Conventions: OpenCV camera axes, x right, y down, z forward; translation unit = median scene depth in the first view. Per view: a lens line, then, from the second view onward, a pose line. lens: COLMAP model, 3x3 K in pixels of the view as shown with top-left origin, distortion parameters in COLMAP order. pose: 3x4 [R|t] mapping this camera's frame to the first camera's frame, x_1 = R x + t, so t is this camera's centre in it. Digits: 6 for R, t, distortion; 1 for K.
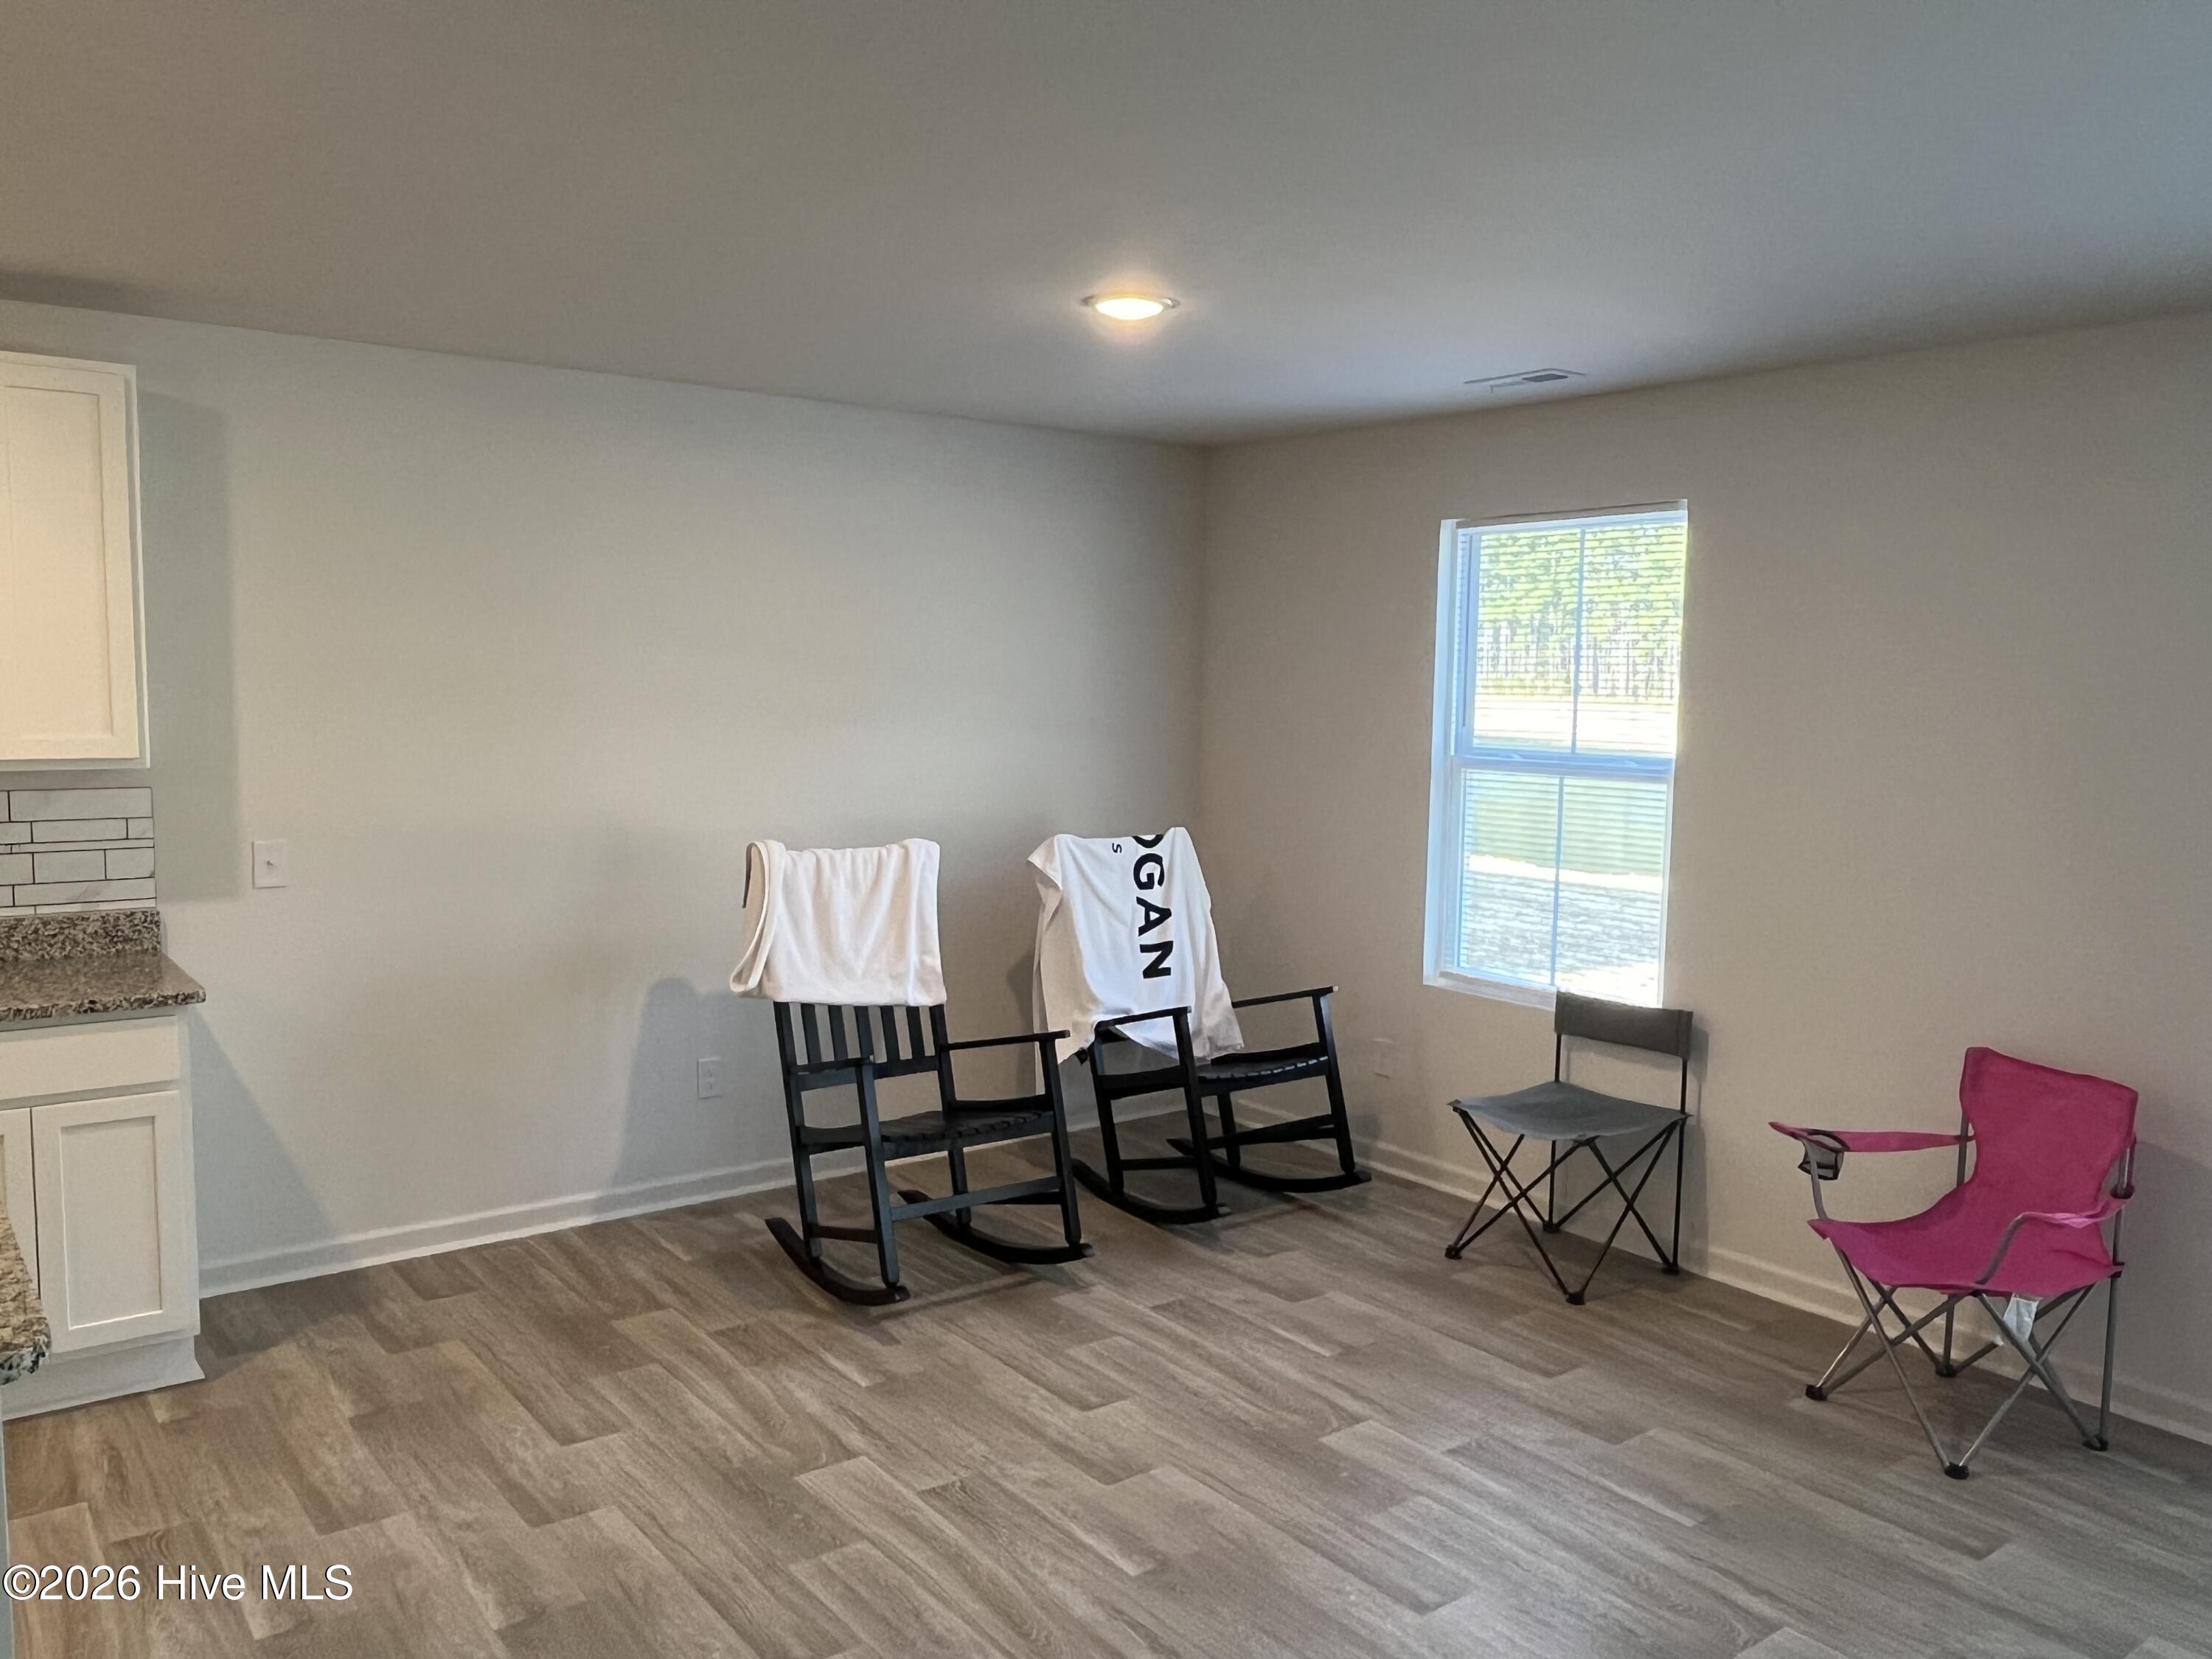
lens RADIAL K [[1679.3, 0, 1096.3], [0, 1679.3, 810.9], [0, 0, 1]] dist [0.006207, 0.003095]
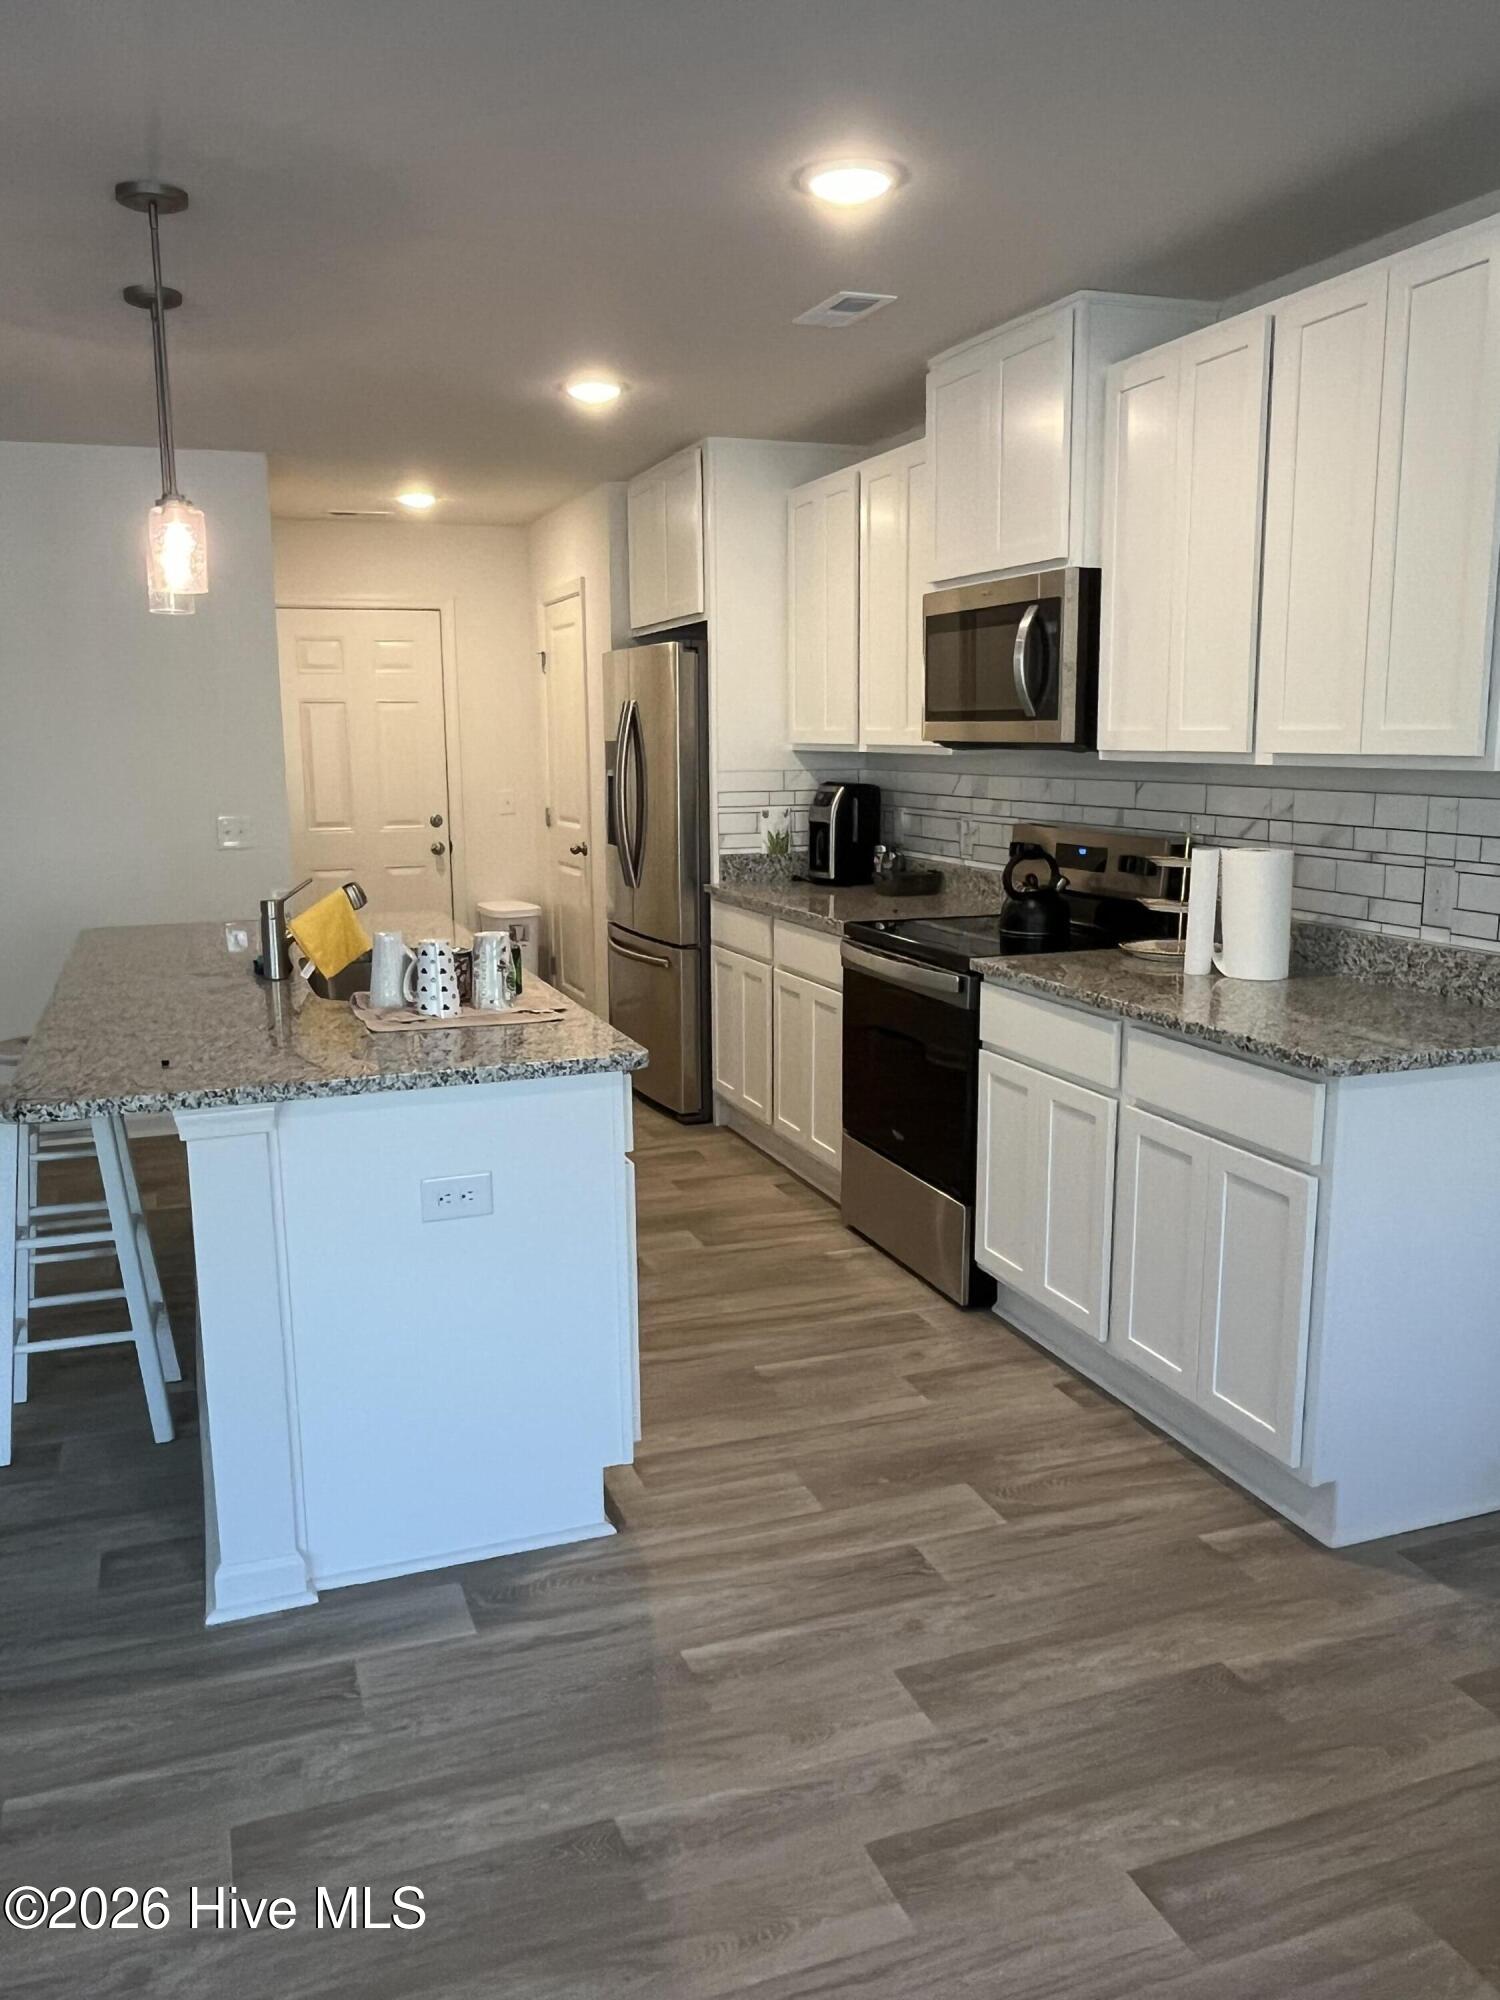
lens RADIAL K [[1518.4, 0, 752.7], [0, 1518.4, 1006.5], [0, 0, 1]] dist [0.006207, 0.003095]
pose [[-0.309700, 0.147401, -0.939340, 0.196468], [-0.067248, 0.982041, 0.176273, -0.020691], [0.948453, 0.117761, -0.294226, 0.978584]]
